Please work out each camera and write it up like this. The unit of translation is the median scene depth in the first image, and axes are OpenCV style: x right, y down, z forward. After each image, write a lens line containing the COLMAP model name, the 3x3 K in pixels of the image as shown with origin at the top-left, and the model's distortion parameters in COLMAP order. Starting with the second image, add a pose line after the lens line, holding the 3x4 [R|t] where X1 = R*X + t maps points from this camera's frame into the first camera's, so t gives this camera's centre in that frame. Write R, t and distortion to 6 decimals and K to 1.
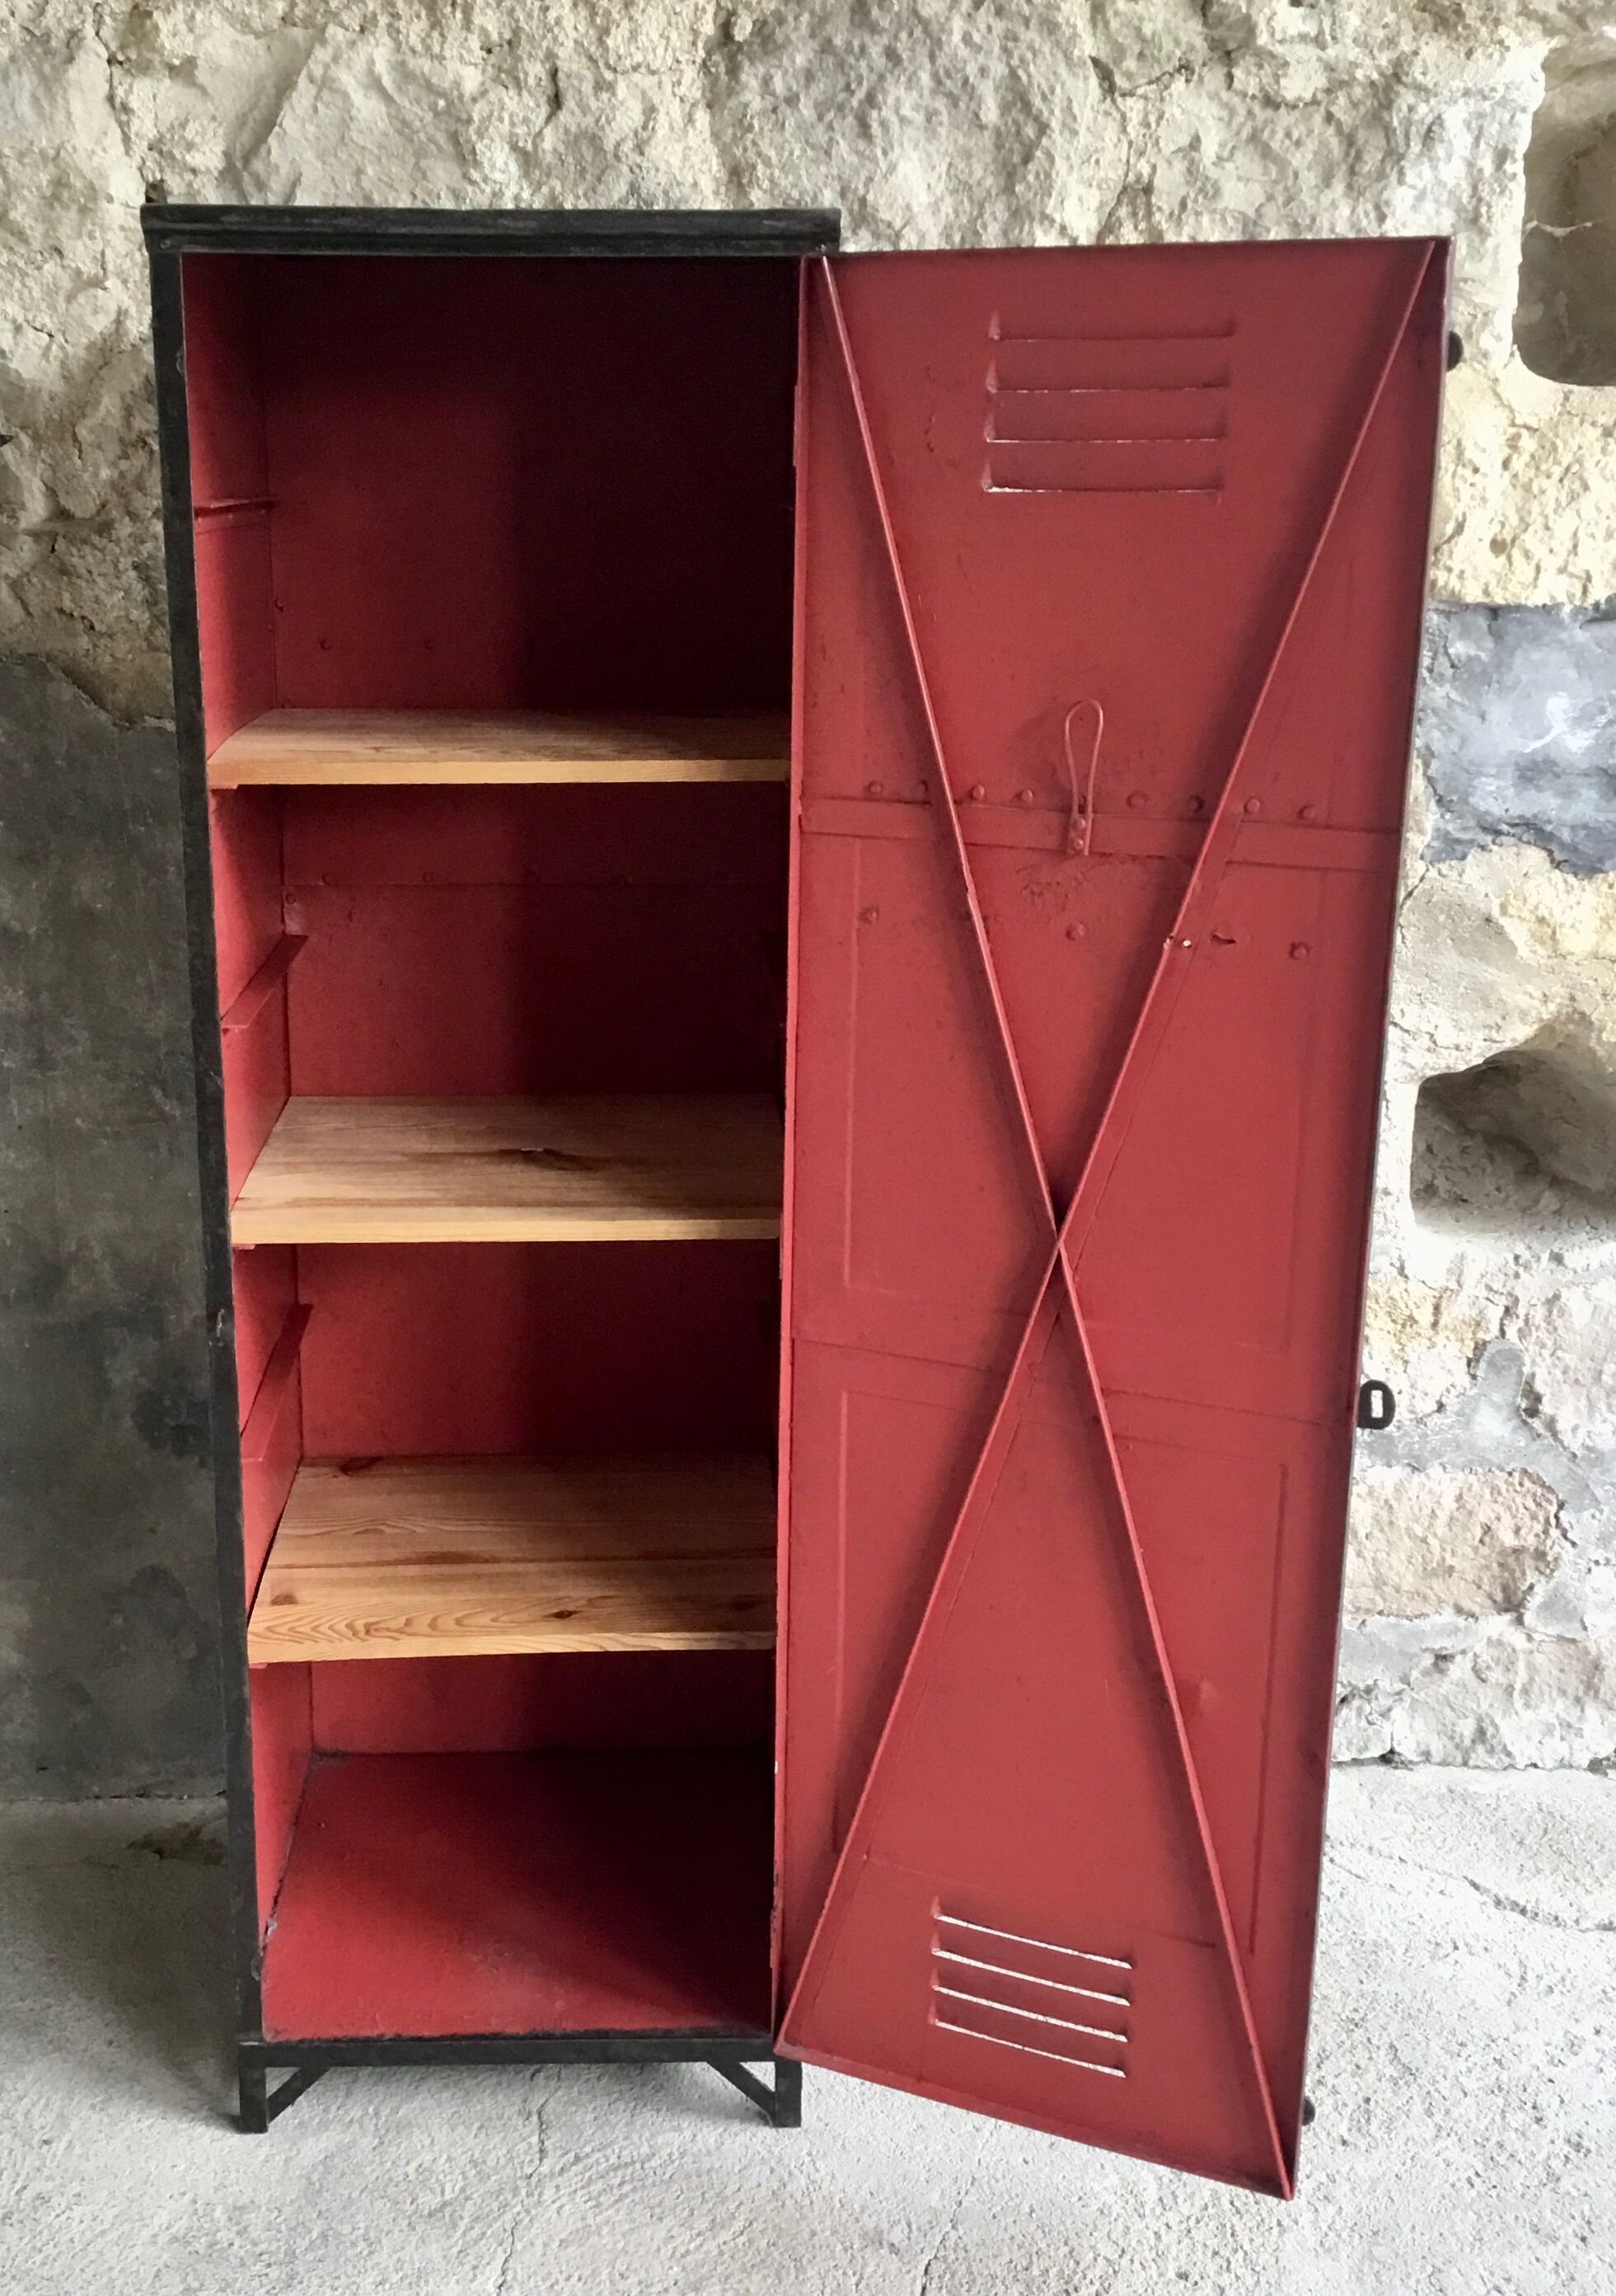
lens RADIAL K [[2427.5, 0, 690.7], [0, 2427.5, 1107.6], [0, 0, 1]] dist [0.020902, 0.000000]
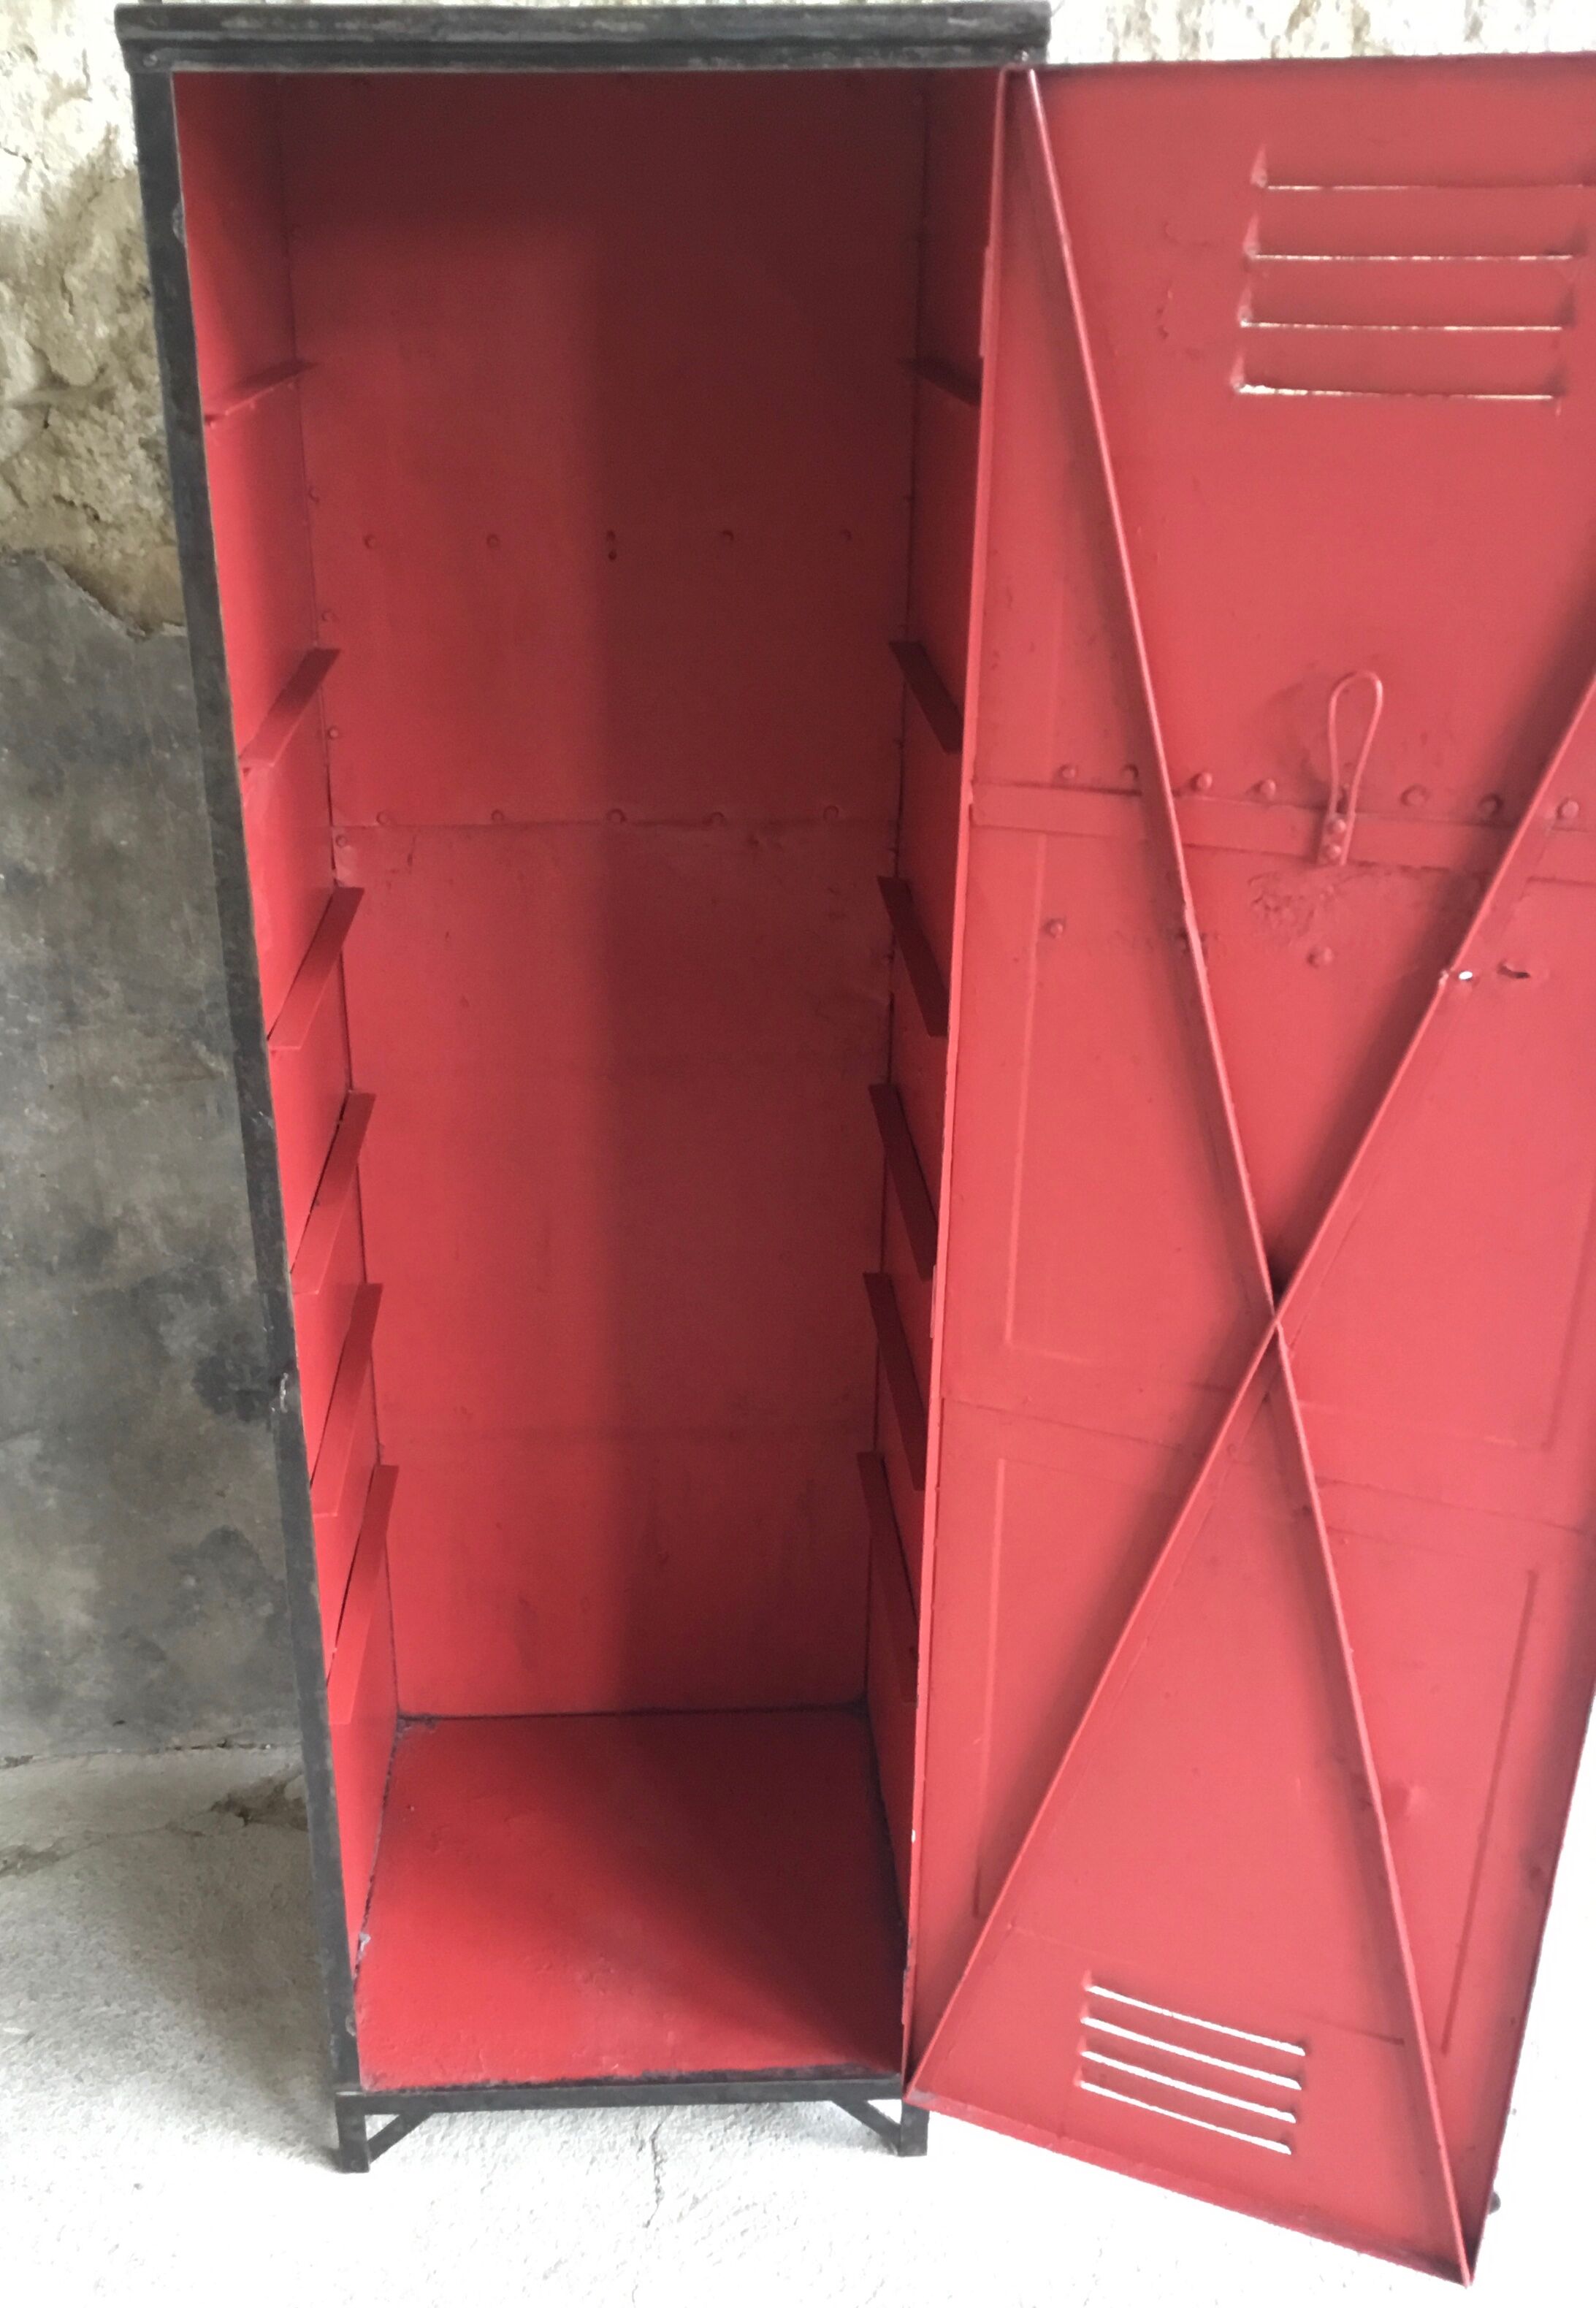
lens RADIAL K [[2133.8, 0, 716.6], [0, 2133.8, 1197.1], [0, 0, 1]] dist [0.011696, 0.000000]
pose [[0.999900, -0.011185, 0.008685, -0.038313], [0.009593, 0.986144, 0.165613, -0.087380], [-0.010417, -0.165513, 0.986153, 0.221845]]
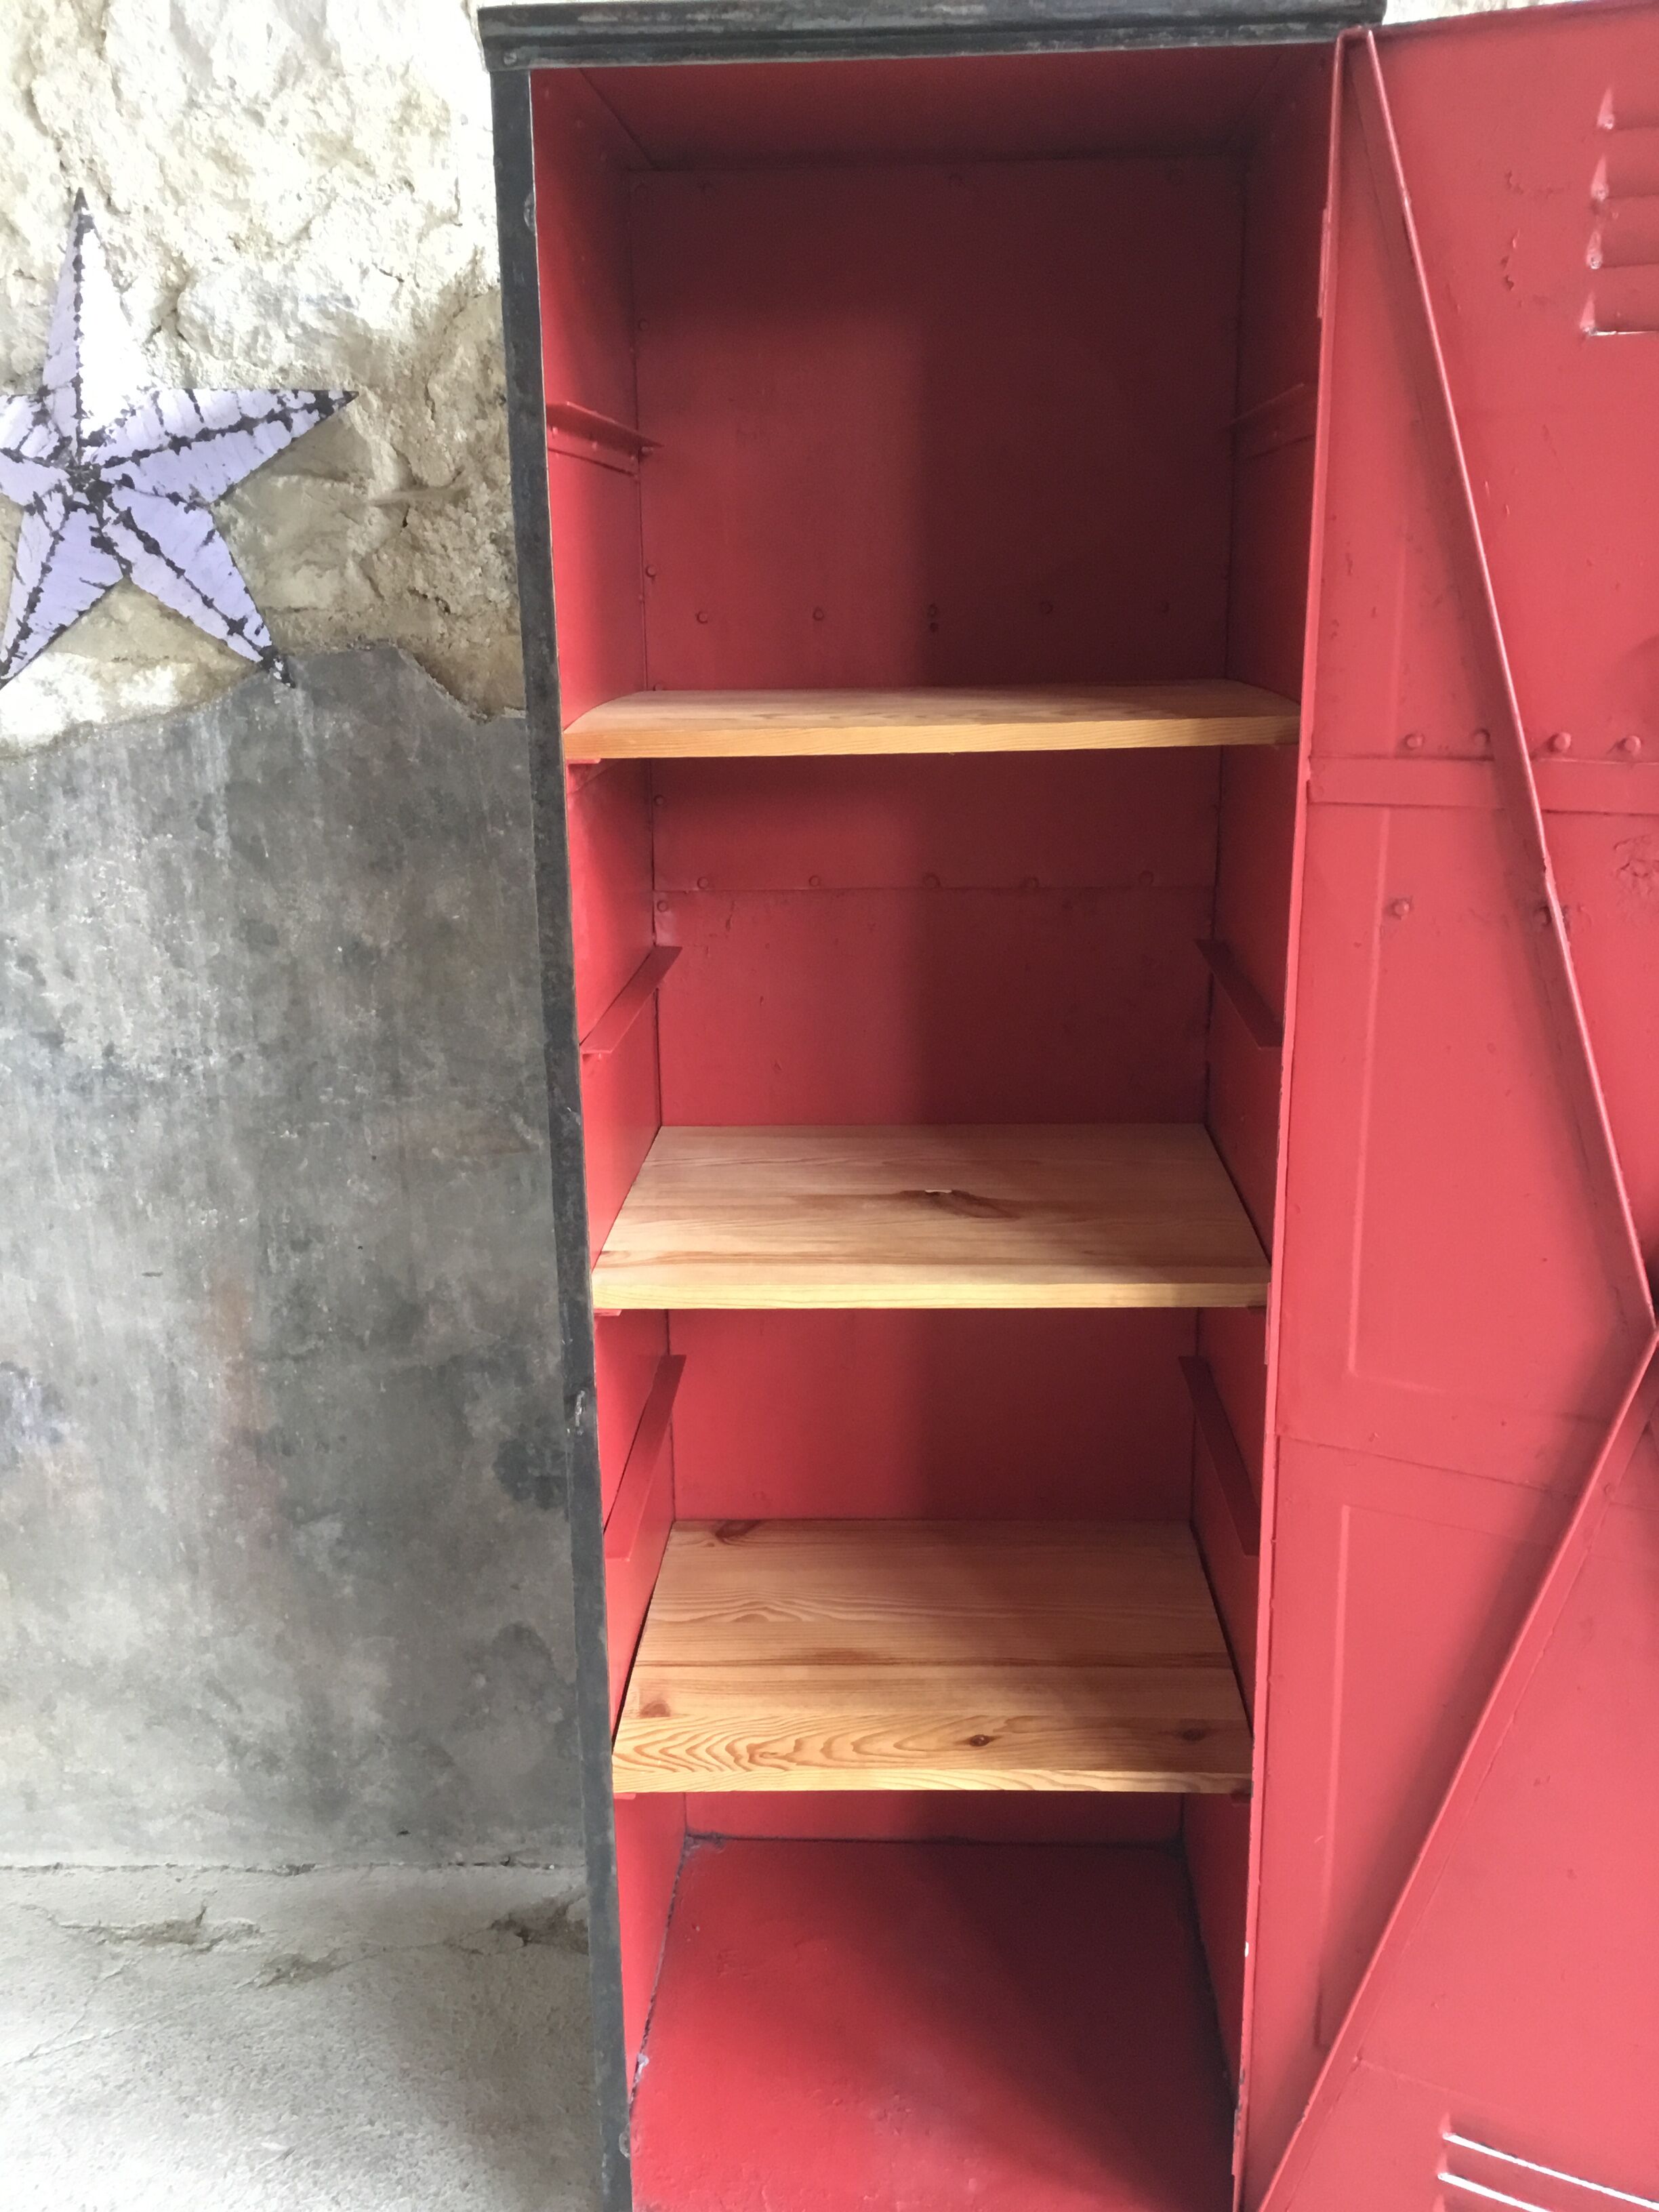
lens RADIAL K [[1992.8, 0, 832.1], [0, 1992.8, 1108.6], [0, 0, 1]] dist [0.042893, -0.109390]
pose [[0.996982, 0.000634, -0.077634, -0.046682], [-0.000571, 0.999999, 0.000824, -0.012178], [0.077634, -0.000777, 0.996982, 0.278118]]
